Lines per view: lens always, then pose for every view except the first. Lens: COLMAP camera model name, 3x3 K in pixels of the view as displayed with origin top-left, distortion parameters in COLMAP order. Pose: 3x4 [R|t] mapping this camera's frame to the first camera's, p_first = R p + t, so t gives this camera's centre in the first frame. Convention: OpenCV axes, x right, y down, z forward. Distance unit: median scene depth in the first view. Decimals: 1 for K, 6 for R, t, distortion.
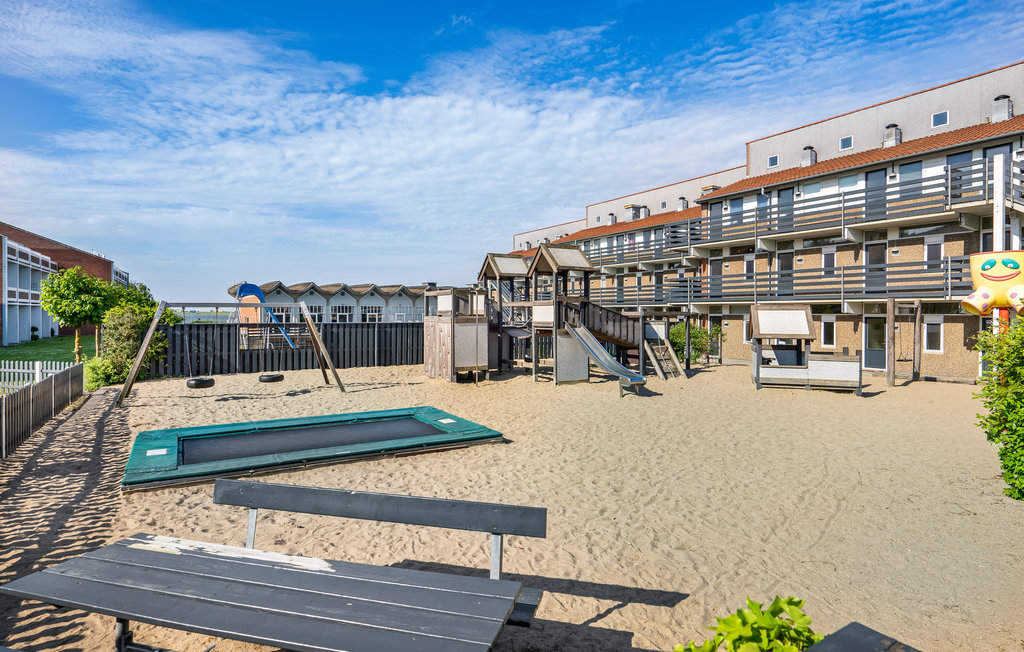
lens RADIAL K [[553.9, 0, 517.4], [0, 553.9, 317.1], [0, 0, 1]] dist [-0.002524, 0.002364]
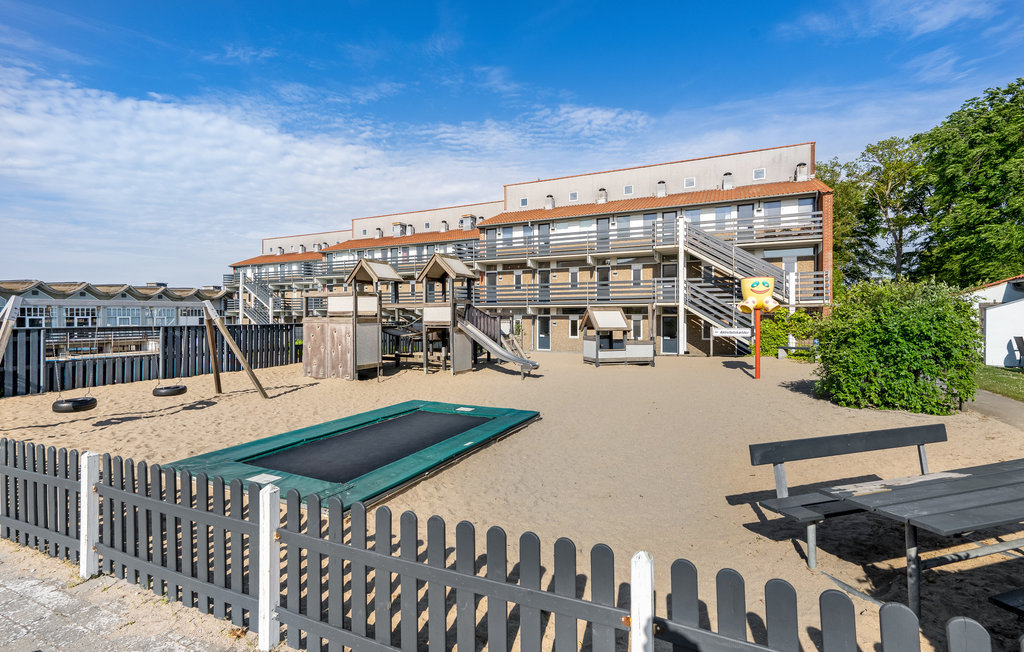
lens RADIAL K [[469.4, 0, 504.2], [0, 469.4, 322.9], [0, 0, 1]] dist [0.010492, 0.001205]
pose [[0.837160, -0.012399, 0.546818, -0.238962], [0.008352, 0.999916, 0.009886, 0.002640], [-0.546895, -0.003709, 0.837193, 0.069875]]
